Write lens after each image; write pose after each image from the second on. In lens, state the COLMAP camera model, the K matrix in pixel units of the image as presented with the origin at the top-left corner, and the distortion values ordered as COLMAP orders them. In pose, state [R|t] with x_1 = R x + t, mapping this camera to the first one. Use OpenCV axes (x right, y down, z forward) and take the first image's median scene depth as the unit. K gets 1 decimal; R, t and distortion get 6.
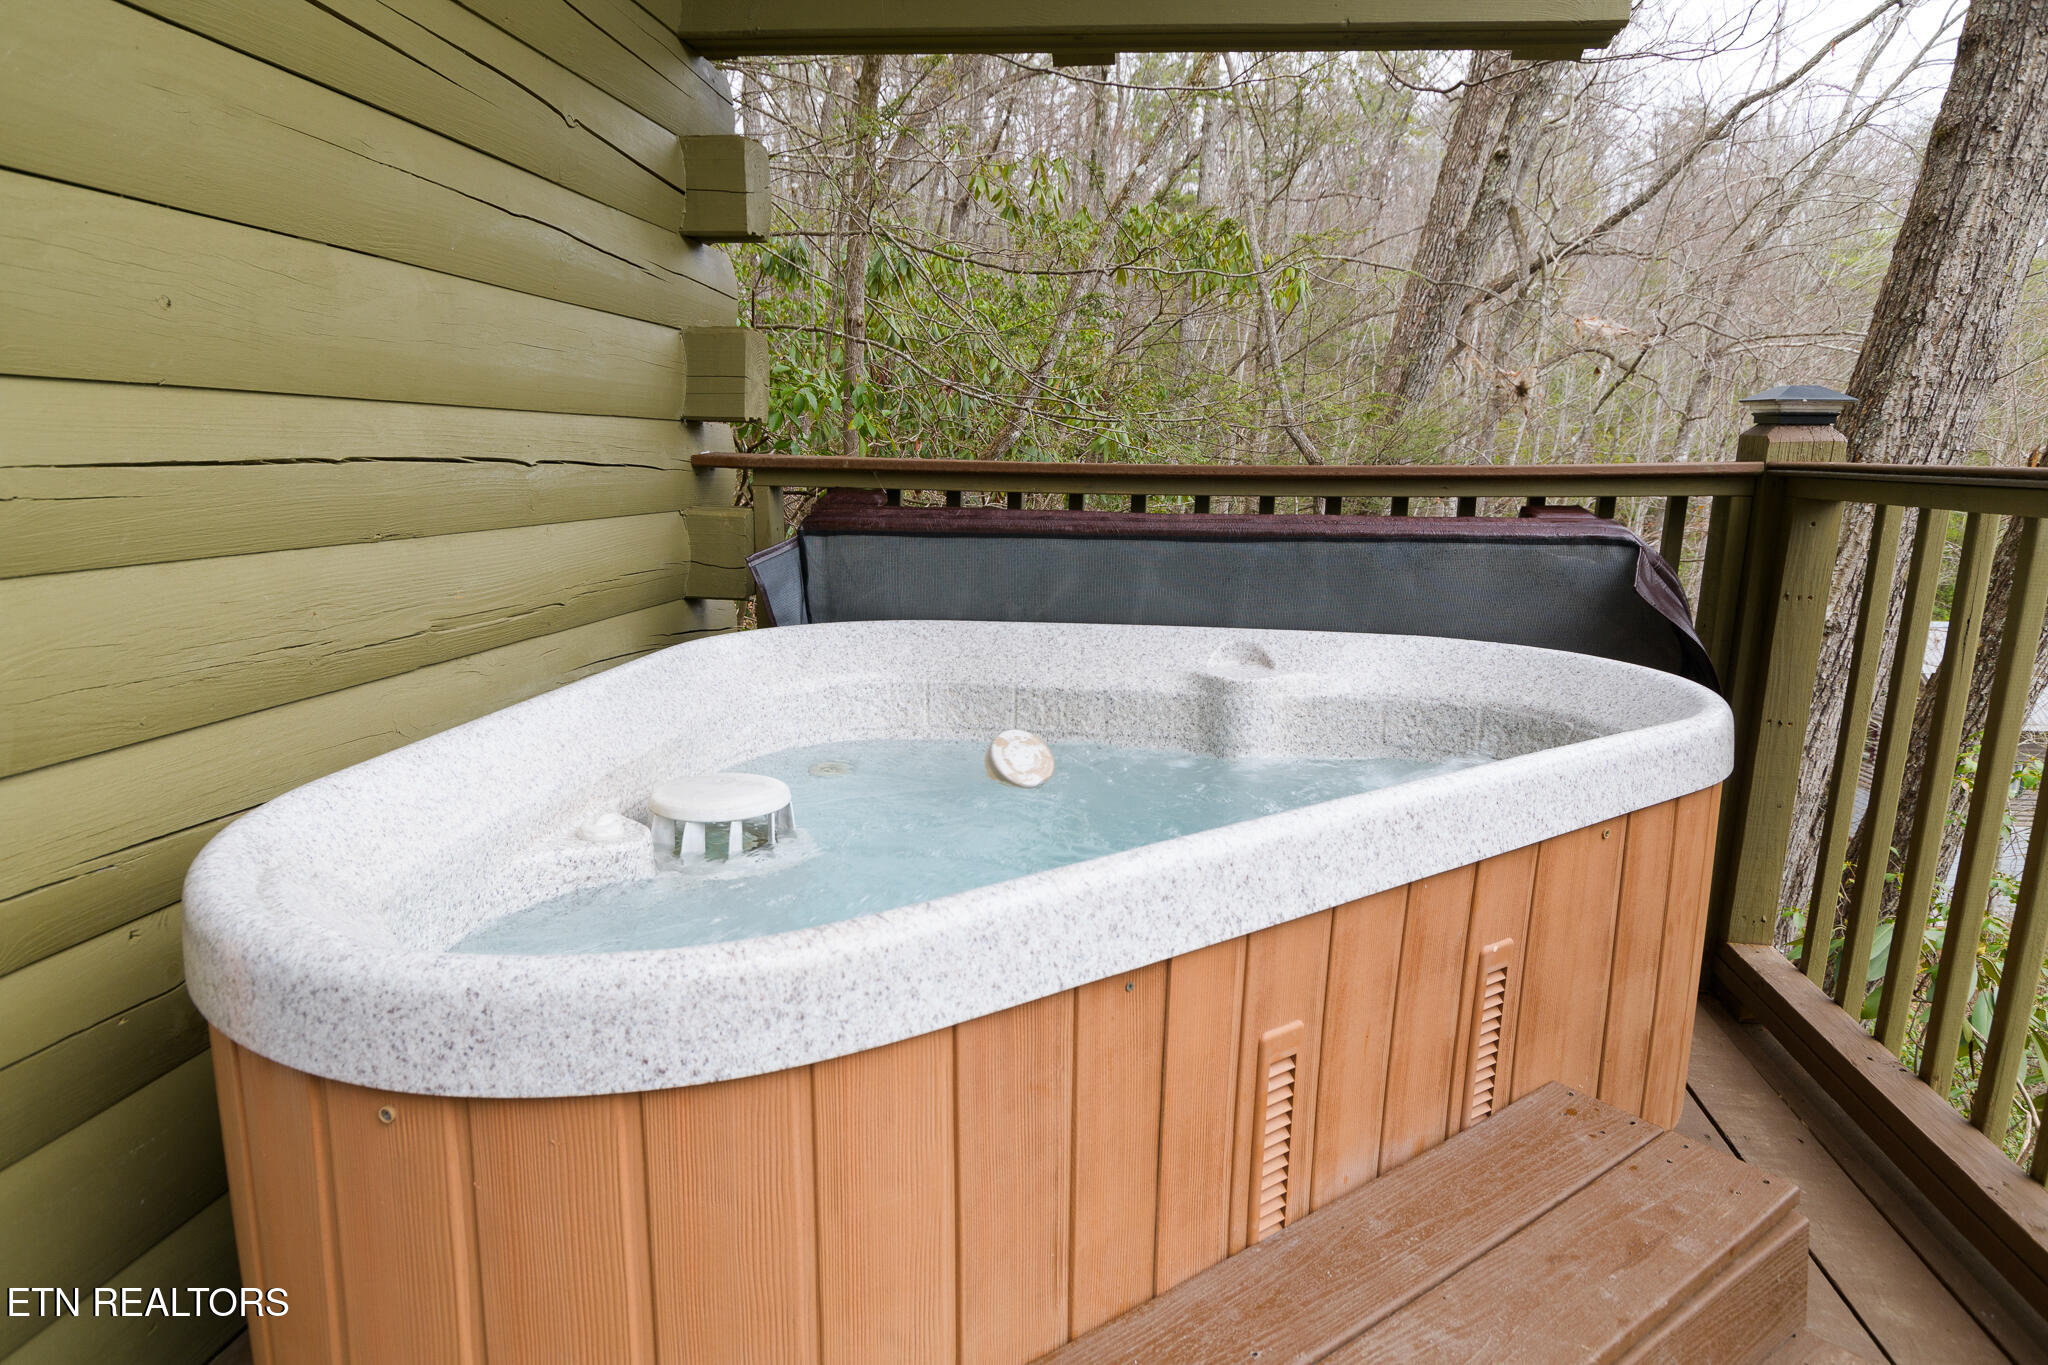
lens RADIAL K [[1277.4, 0, 1022.4], [0, 1277.4, 687.3], [0, 0, 1]] dist [-0.029419, -0.000347]
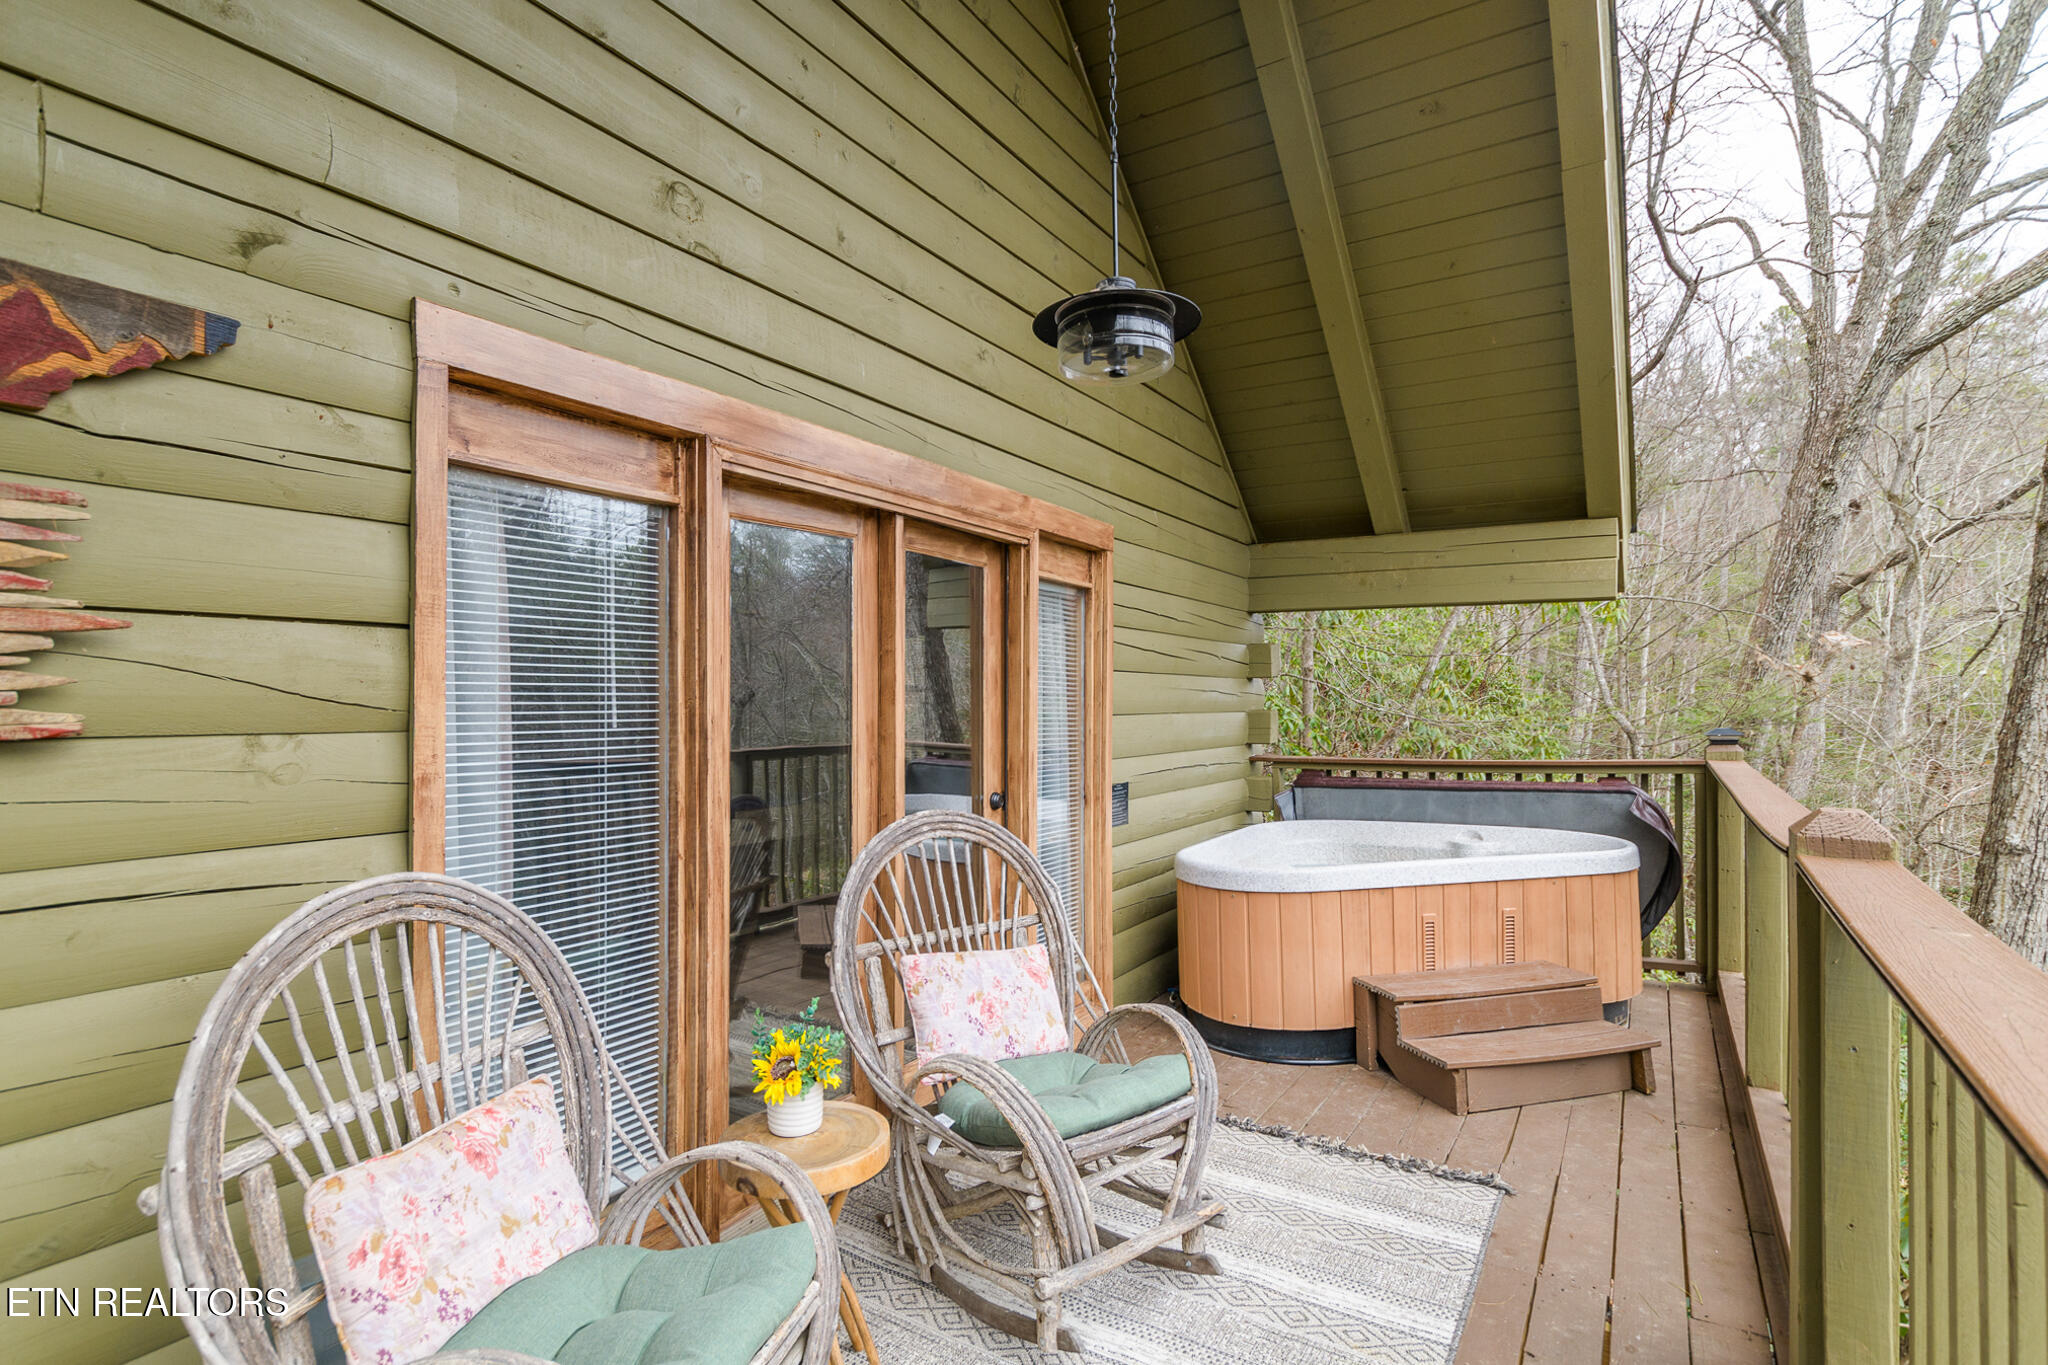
lens RADIAL K [[1010.7, 0, 985.6], [0, 1010.7, 689.1], [0, 0, 1]] dist [0.000308, 0.000205]
pose [[0.908247, -0.032664, -0.417157, 0.131884], [-0.051682, 0.980558, -0.189303, 0.112824], [0.415229, 0.193494, 0.888901, -1.187100]]
